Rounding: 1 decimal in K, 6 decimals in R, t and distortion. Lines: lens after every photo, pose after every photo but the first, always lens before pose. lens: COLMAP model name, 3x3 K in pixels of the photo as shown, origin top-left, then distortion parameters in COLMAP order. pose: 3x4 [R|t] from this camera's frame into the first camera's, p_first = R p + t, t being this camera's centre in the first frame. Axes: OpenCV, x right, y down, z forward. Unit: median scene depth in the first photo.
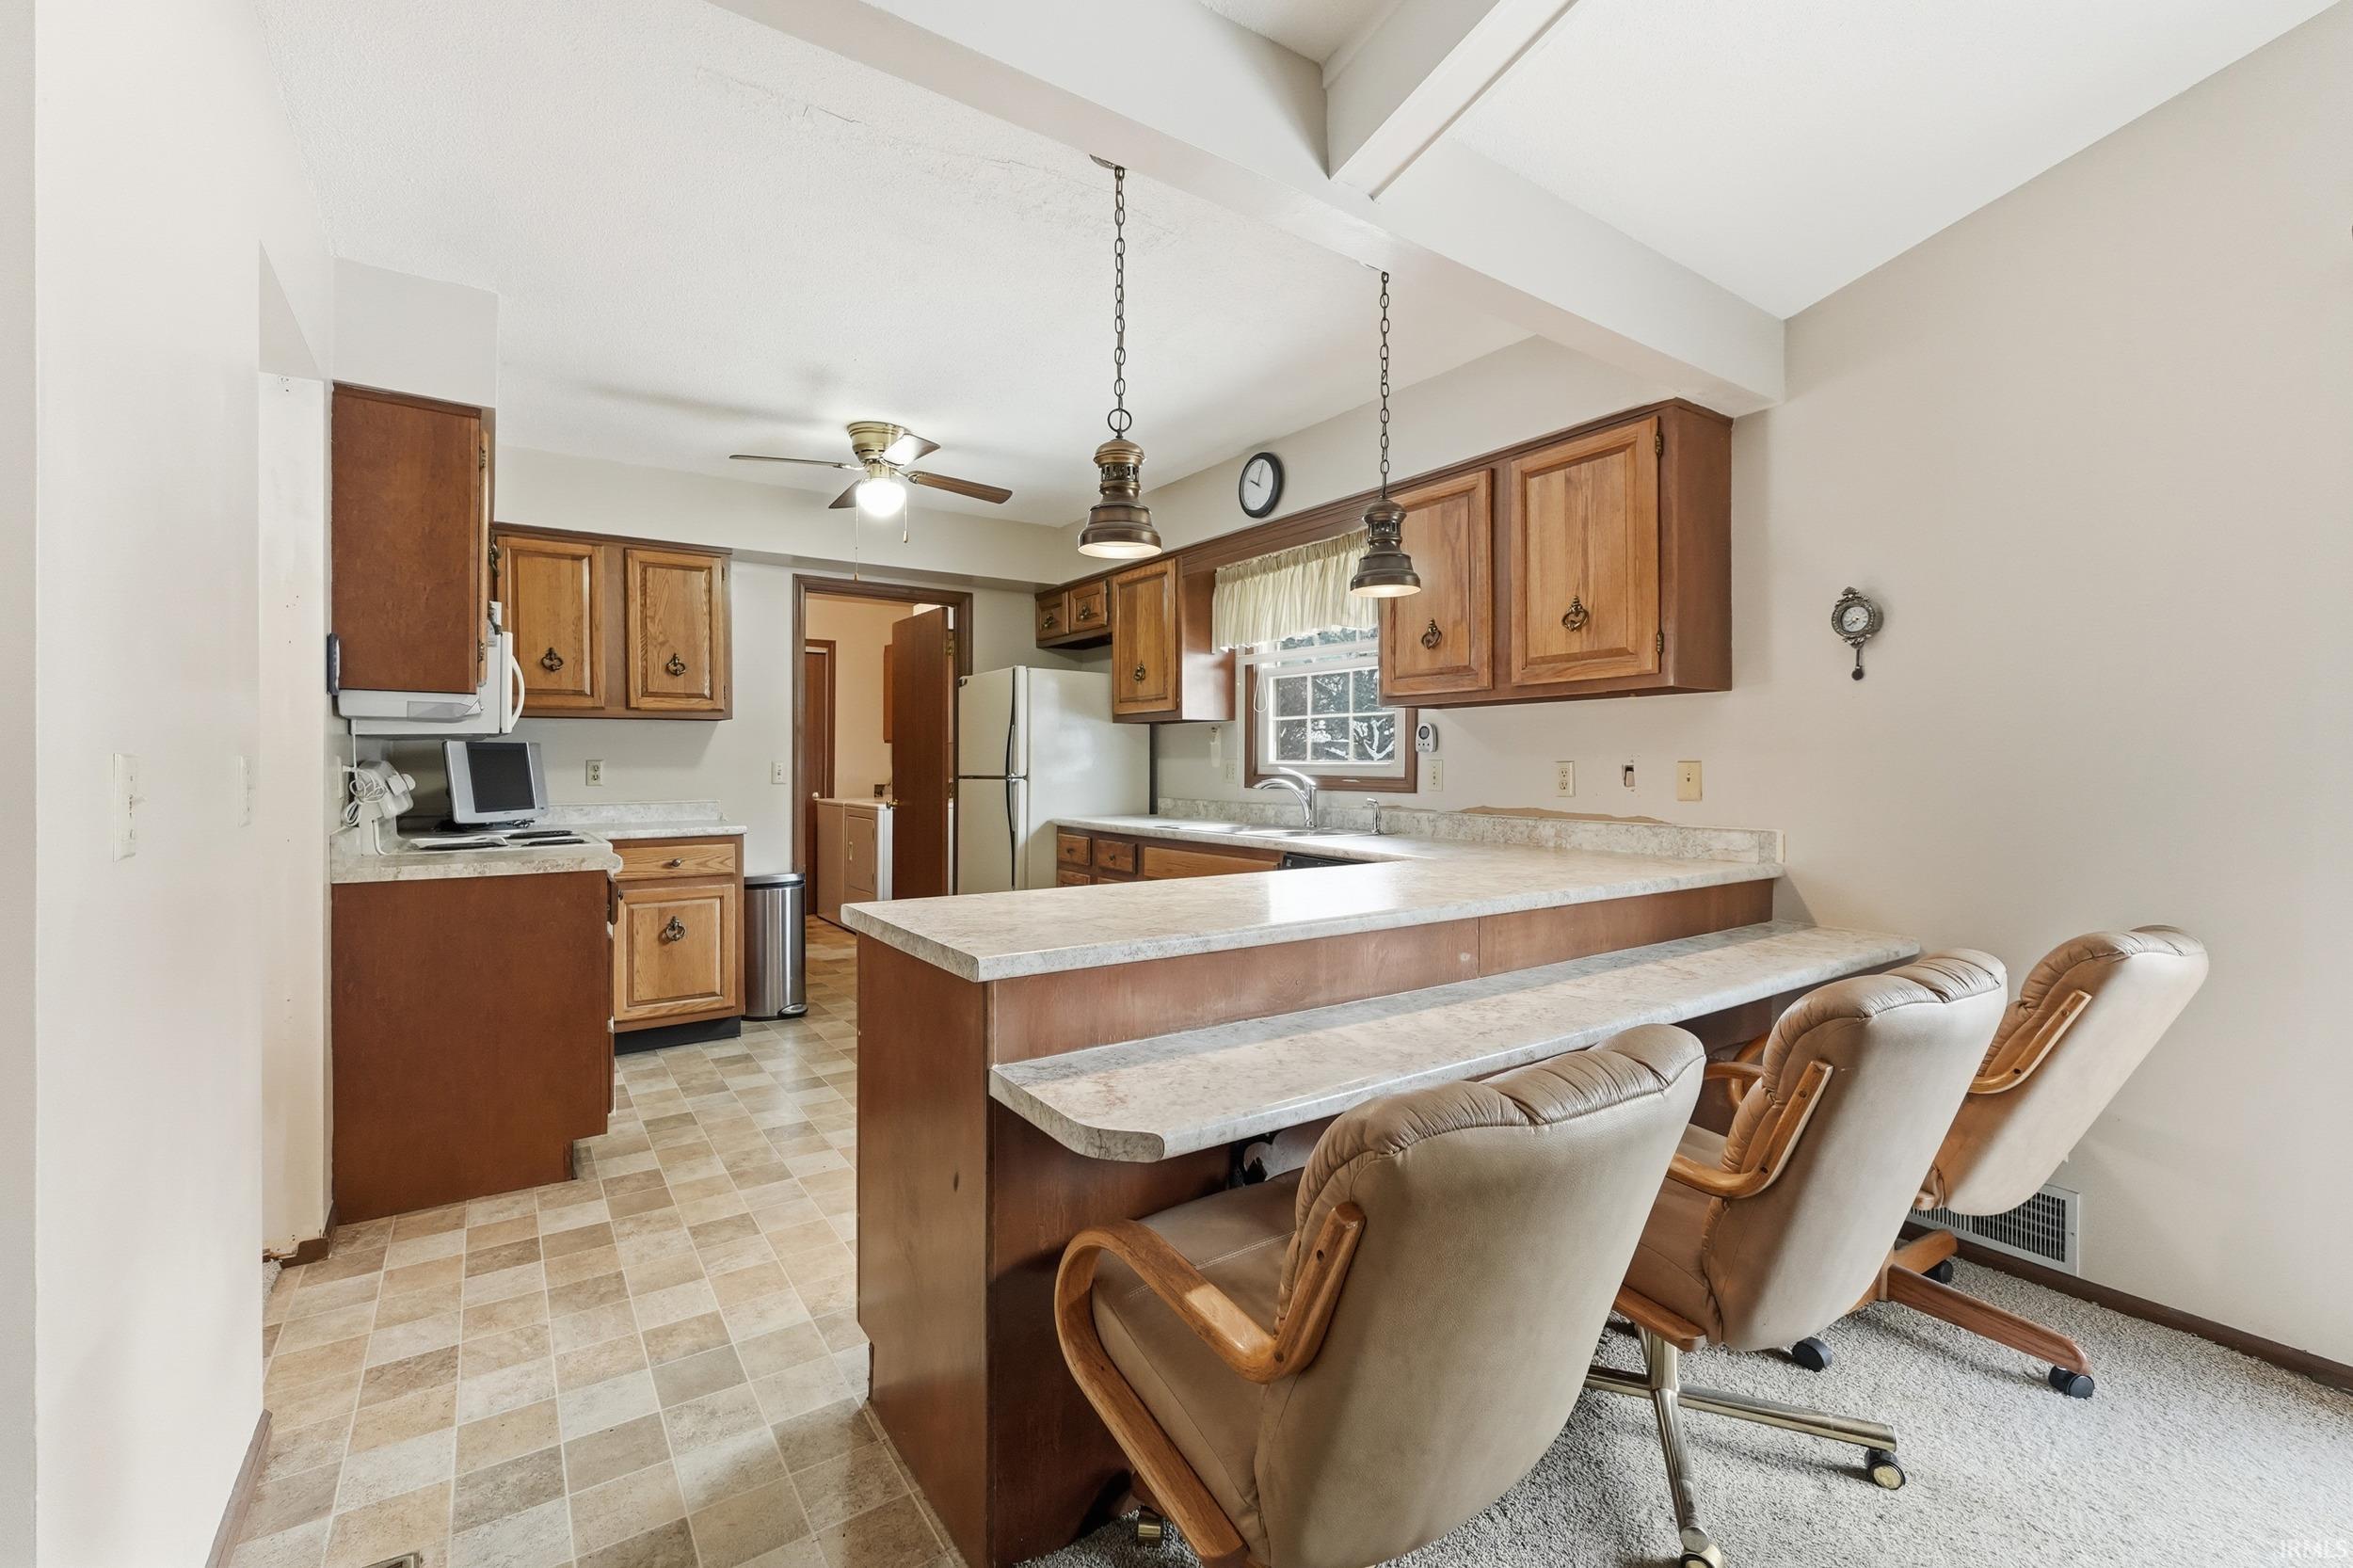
lens RADIAL K [[995.5, 0, 1176.5], [0, 995.5, 784.0], [0, 0, 1]] dist [-0.000095, -0.000032]
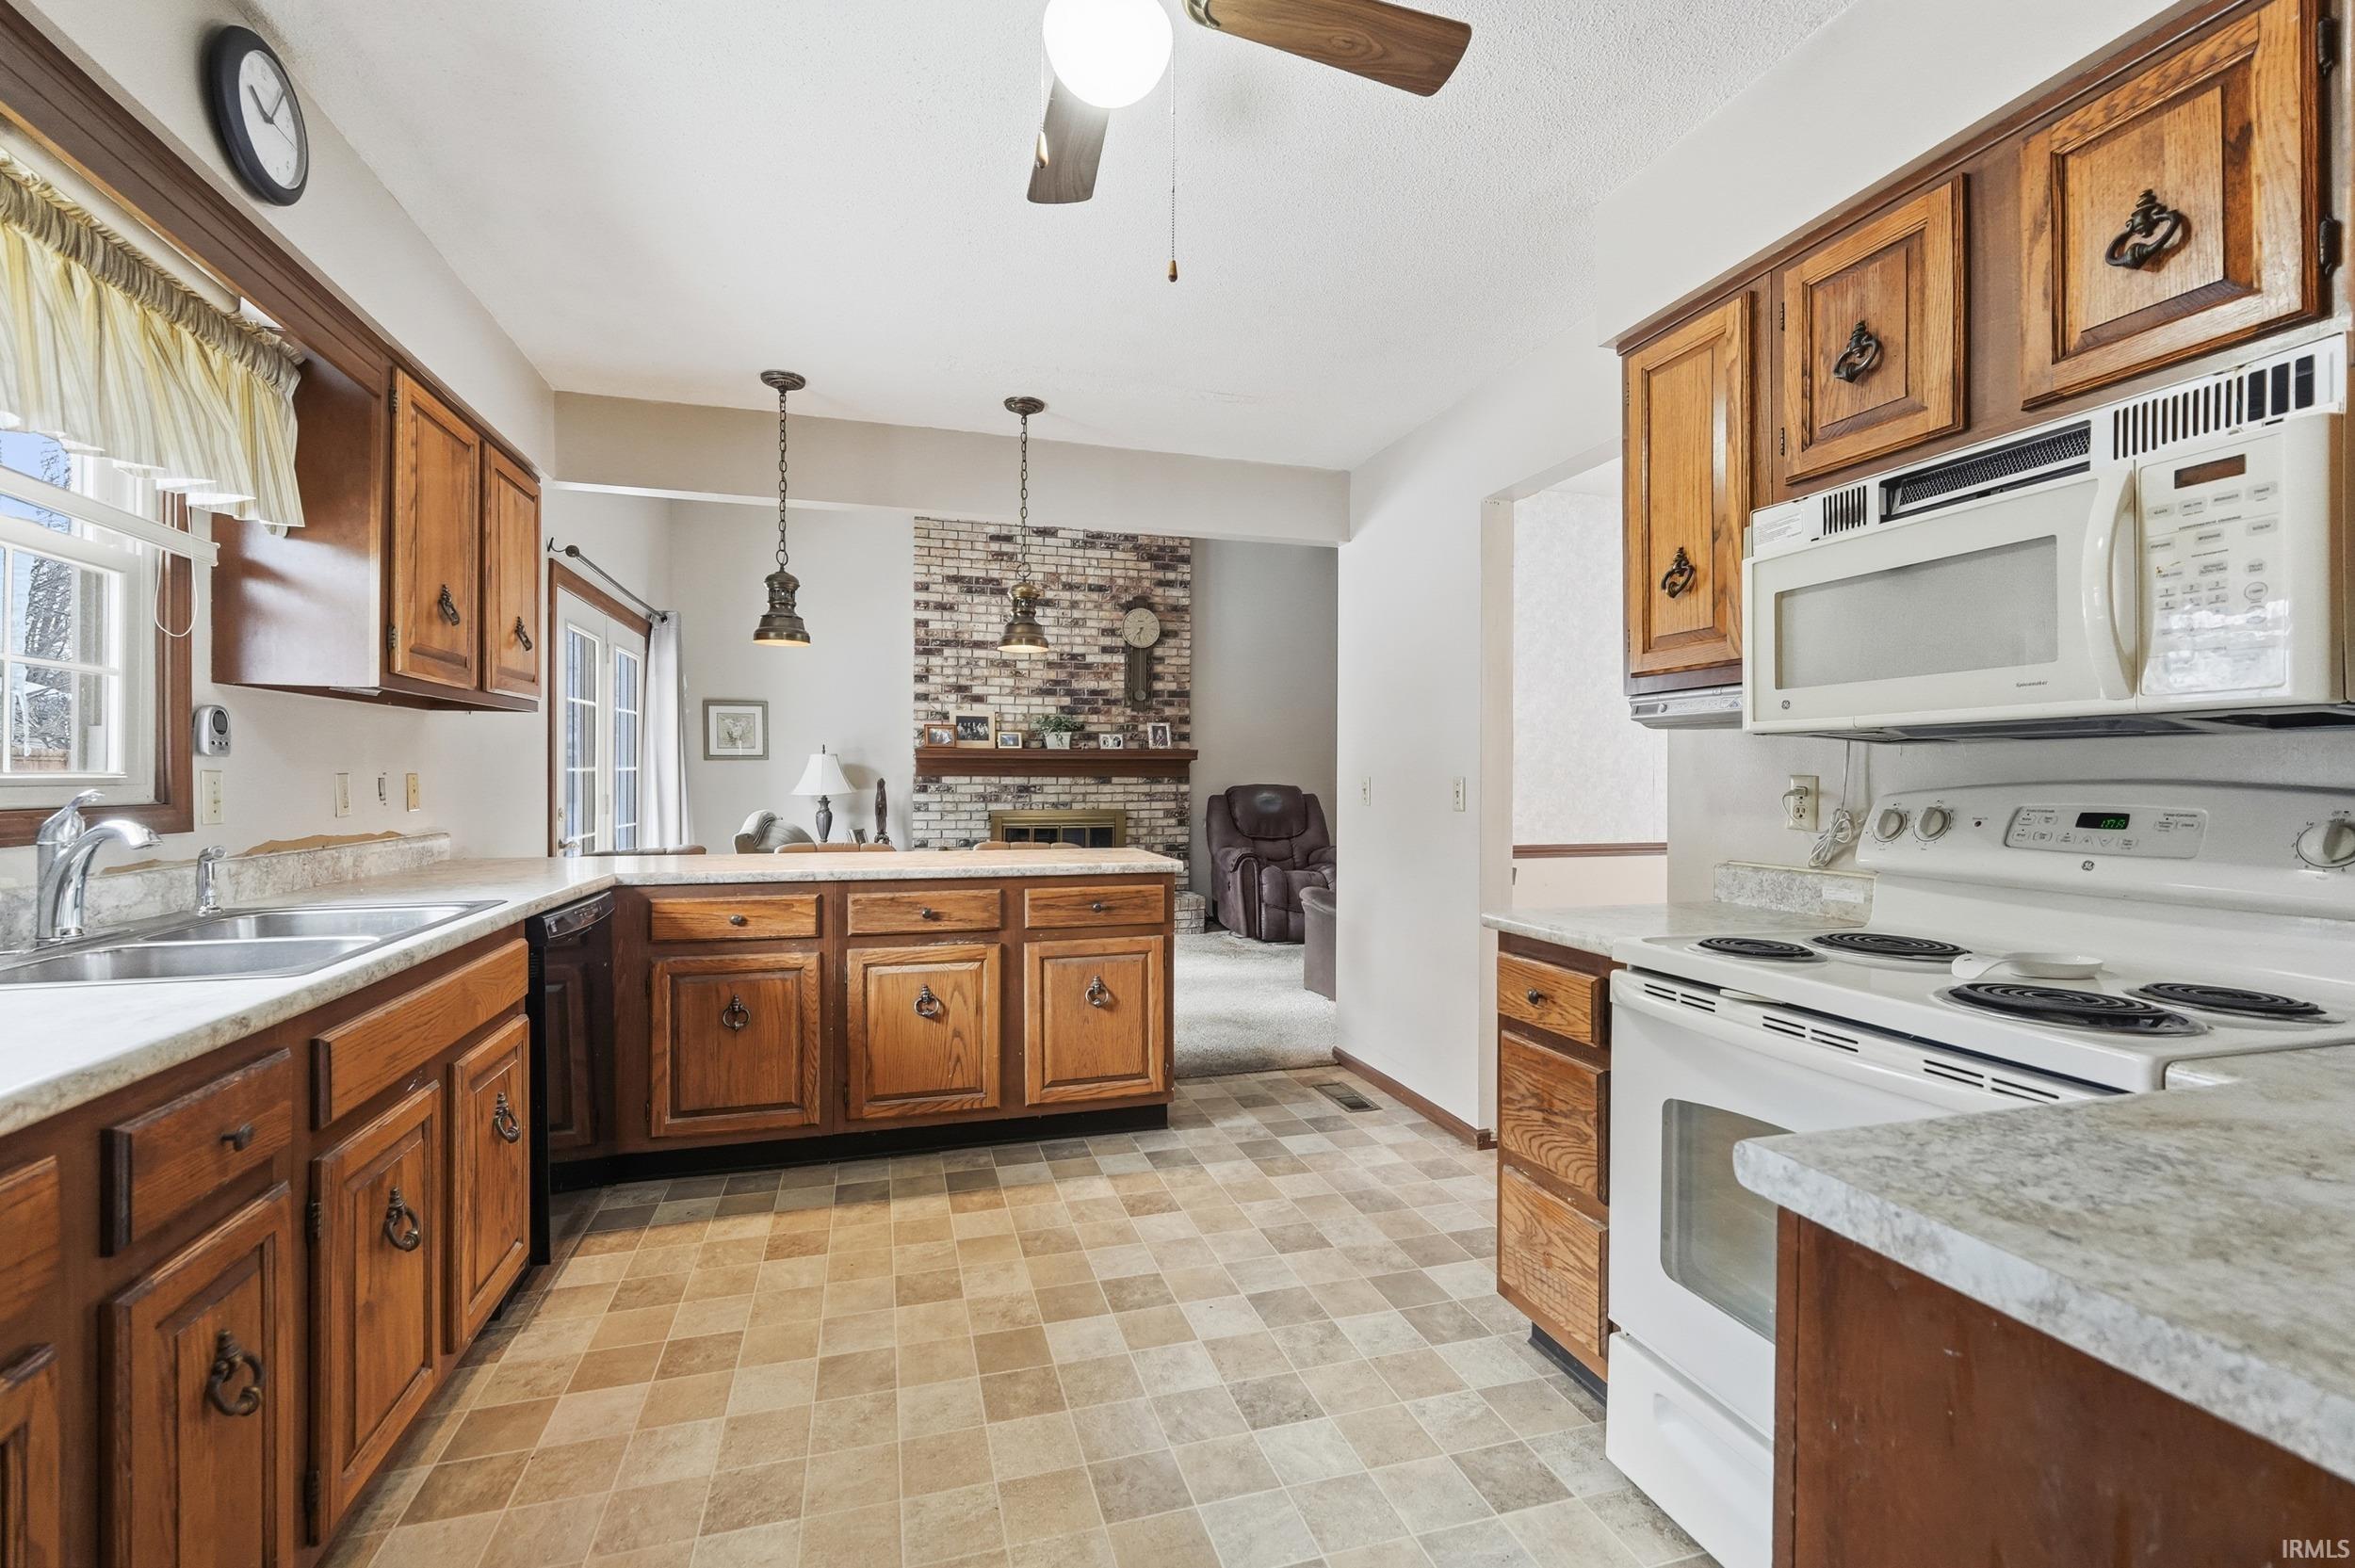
lens RADIAL K [[995.2, 0, 1177.5], [0, 995.2, 784.0], [0, 0, 1]] dist [0.000834, 0.000130]
pose [[-0.951633, -0.007818, 0.307137, -0.492596], [0.000789, 0.999611, 0.027890, -0.034511], [-0.307236, 0.026783, -0.951257, 1.511906]]
